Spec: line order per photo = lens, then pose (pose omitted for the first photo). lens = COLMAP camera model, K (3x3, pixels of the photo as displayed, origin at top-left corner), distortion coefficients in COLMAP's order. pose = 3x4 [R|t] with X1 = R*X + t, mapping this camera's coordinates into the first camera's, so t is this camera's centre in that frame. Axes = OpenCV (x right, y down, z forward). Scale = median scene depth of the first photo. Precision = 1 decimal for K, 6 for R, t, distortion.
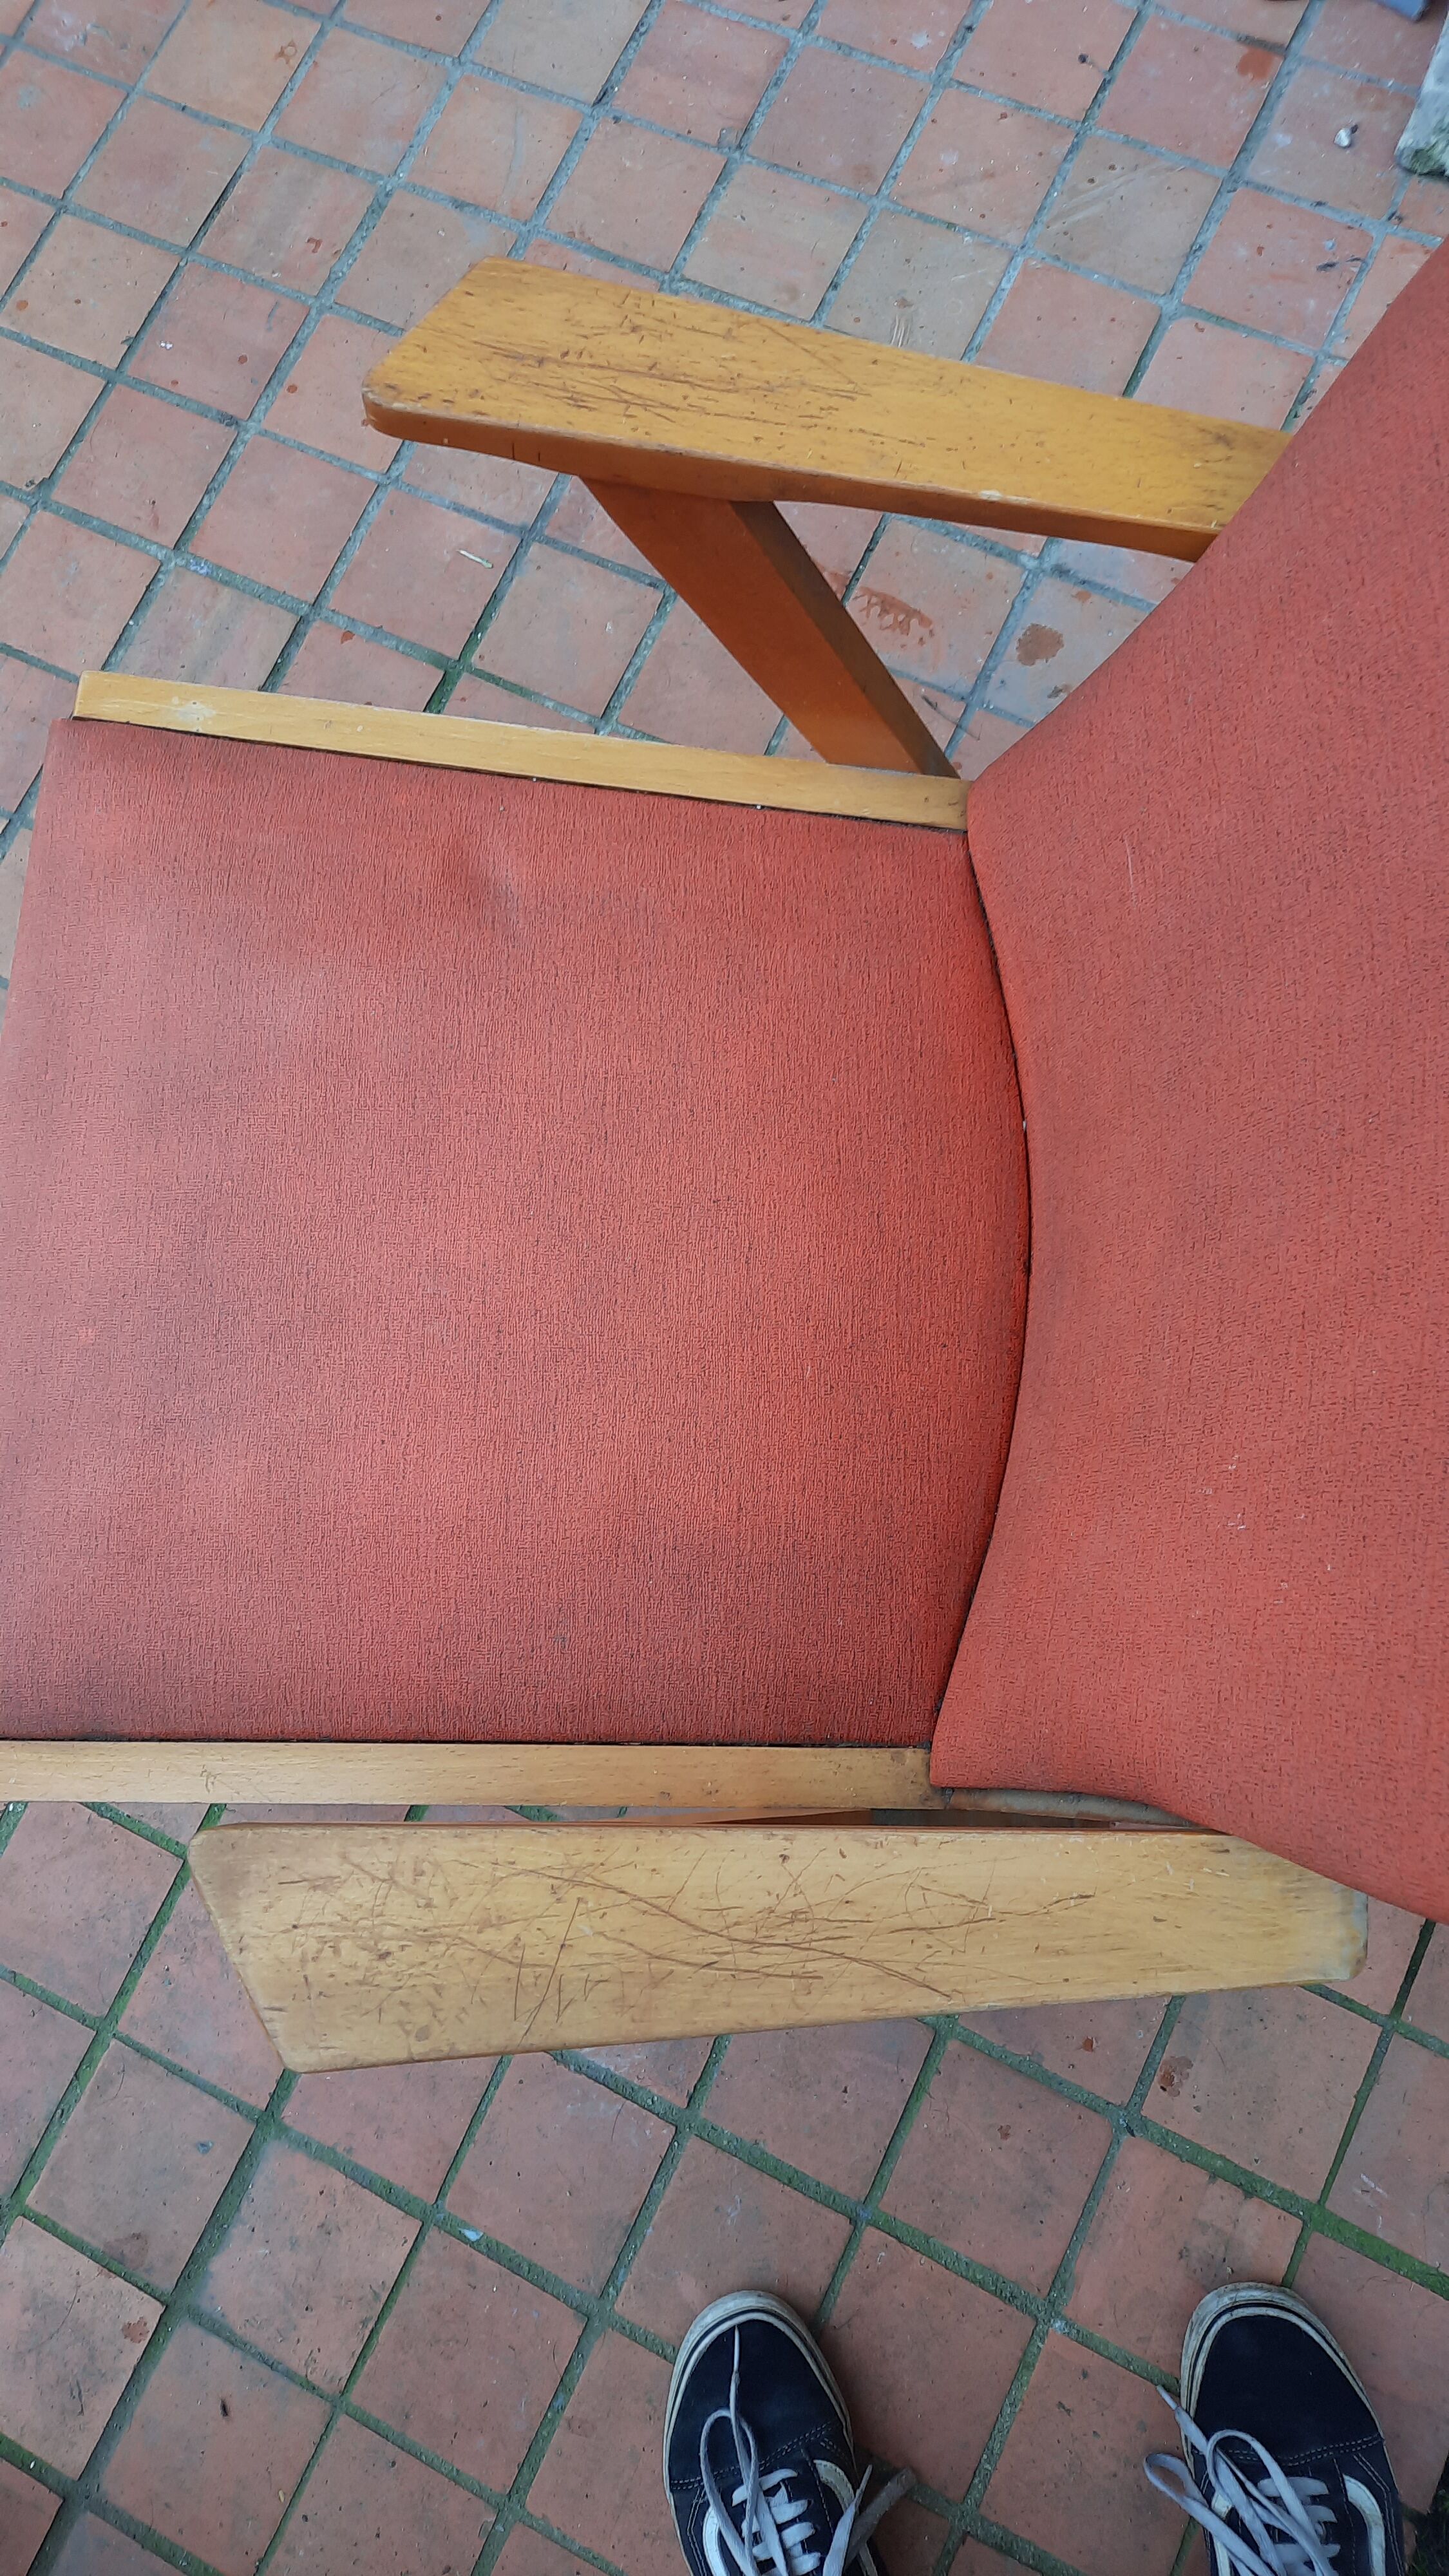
lens RADIAL K [[1920.3, 0, 706.6], [0, 1920.3, 1304.0], [0, 0, 1]] dist [0.038451, -0.041383]
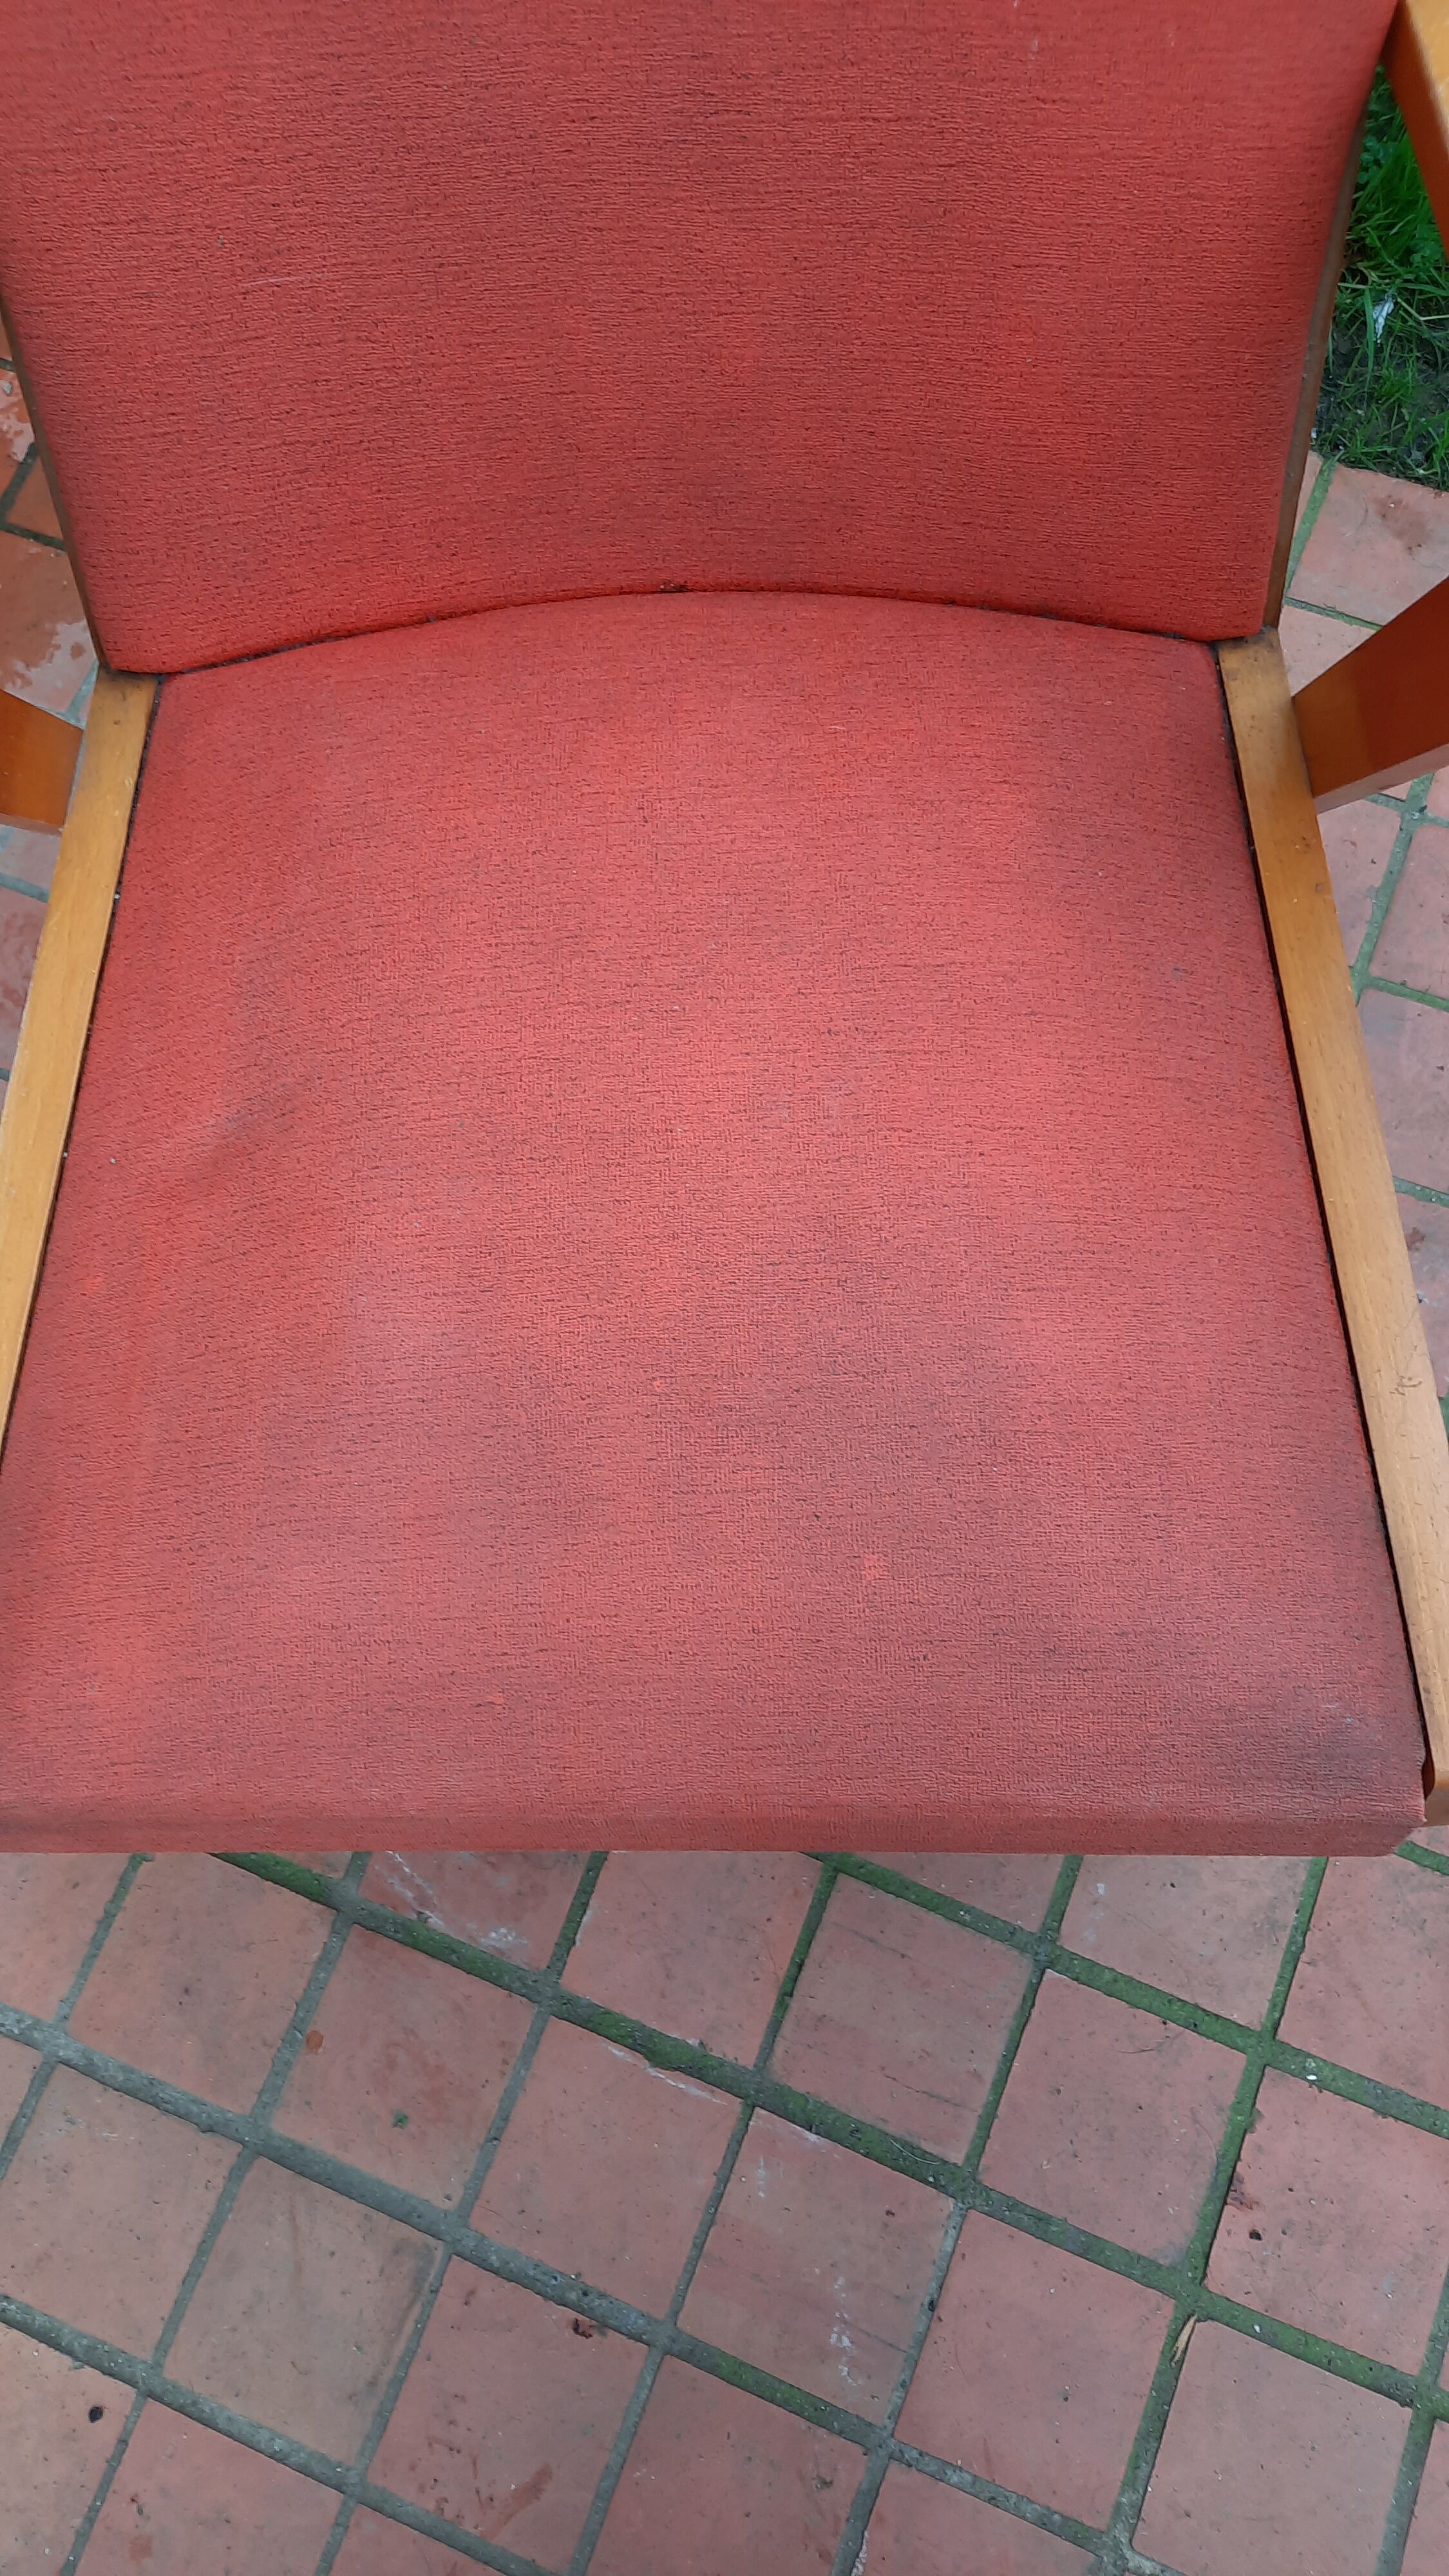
lens RADIAL K [[1920.3, 0, 700.4], [0, 1920.3, 1277.3], [0, 0, 1]] dist [0.038451, -0.041383]
pose [[-0.070993, -0.927204, 0.367767, -0.358733], [0.983105, -0.002677, 0.183025, -0.135077], [-0.168717, 0.374547, 0.911729, 0.225994]]
